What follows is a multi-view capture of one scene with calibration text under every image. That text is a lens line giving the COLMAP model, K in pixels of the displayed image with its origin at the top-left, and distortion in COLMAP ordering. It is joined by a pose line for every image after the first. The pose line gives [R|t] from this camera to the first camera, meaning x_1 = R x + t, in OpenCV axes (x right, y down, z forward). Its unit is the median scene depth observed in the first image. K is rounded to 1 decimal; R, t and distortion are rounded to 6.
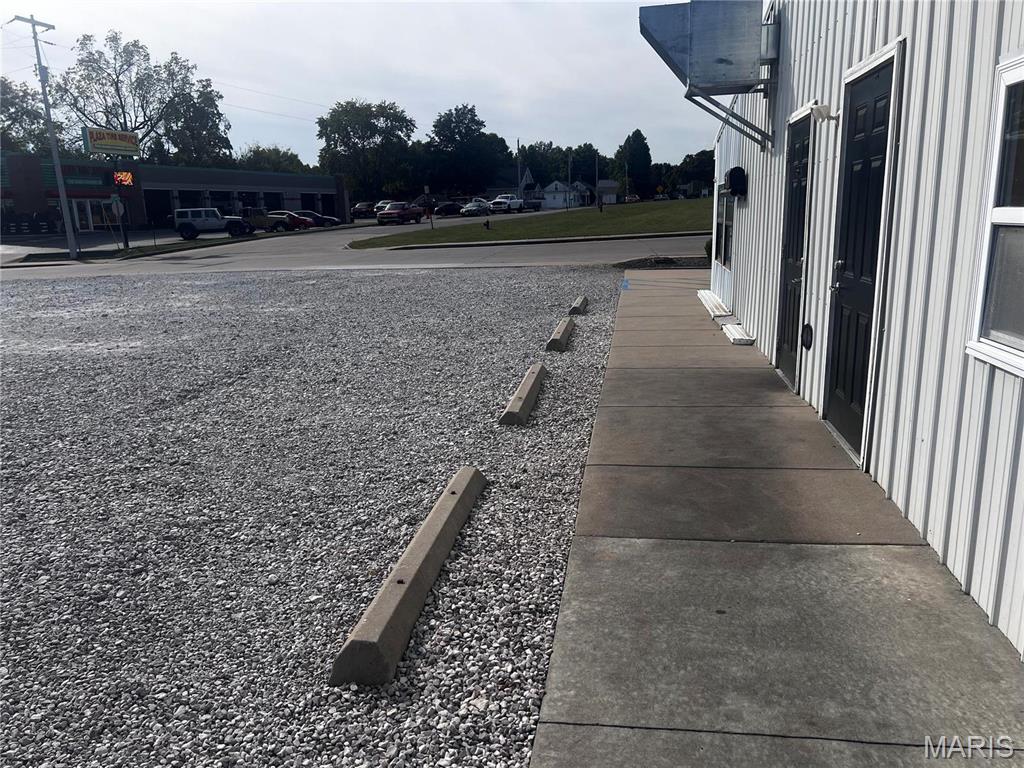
lens RADIAL K [[768.2, 0, 509.7], [0, 768.2, 386.3], [0, 0, 1]] dist [0.035815, -0.022280]
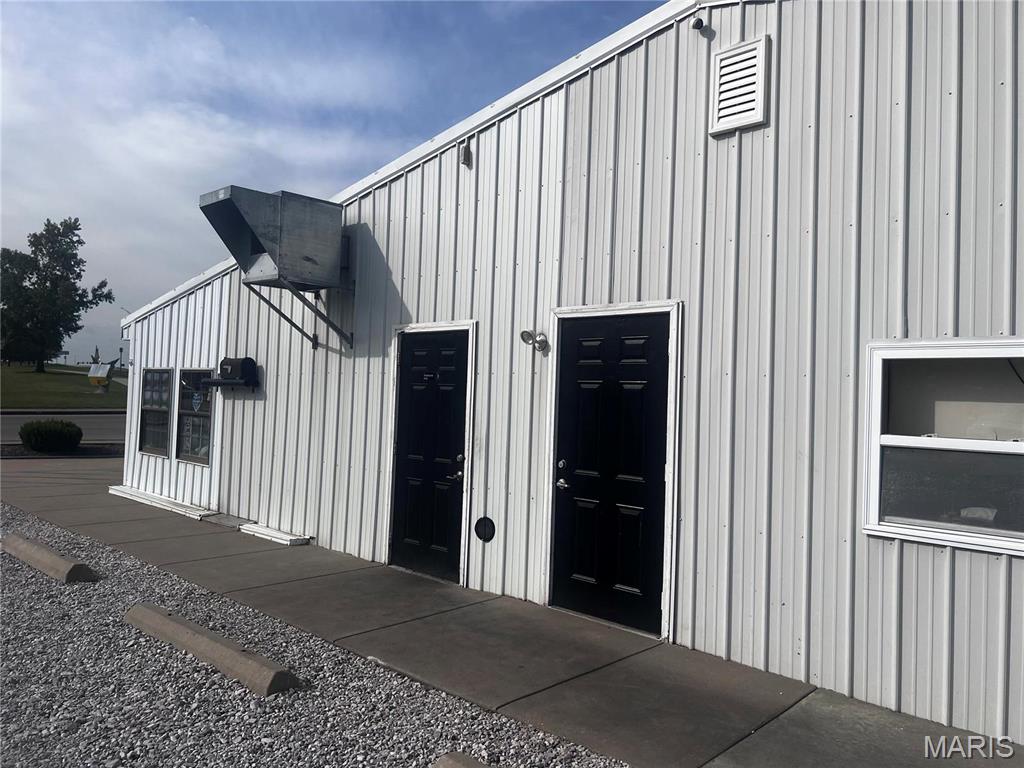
lens RADIAL K [[768.2, 0, 512.4], [0, 768.2, 383.5], [0, 0, 1]] dist [0.035815, -0.022280]
pose [[0.562770, 0.060641, 0.824386, -0.607191], [0.133881, 0.977451, -0.163295, -0.105147], [-0.815700, 0.202267, 0.541961, 0.441393]]
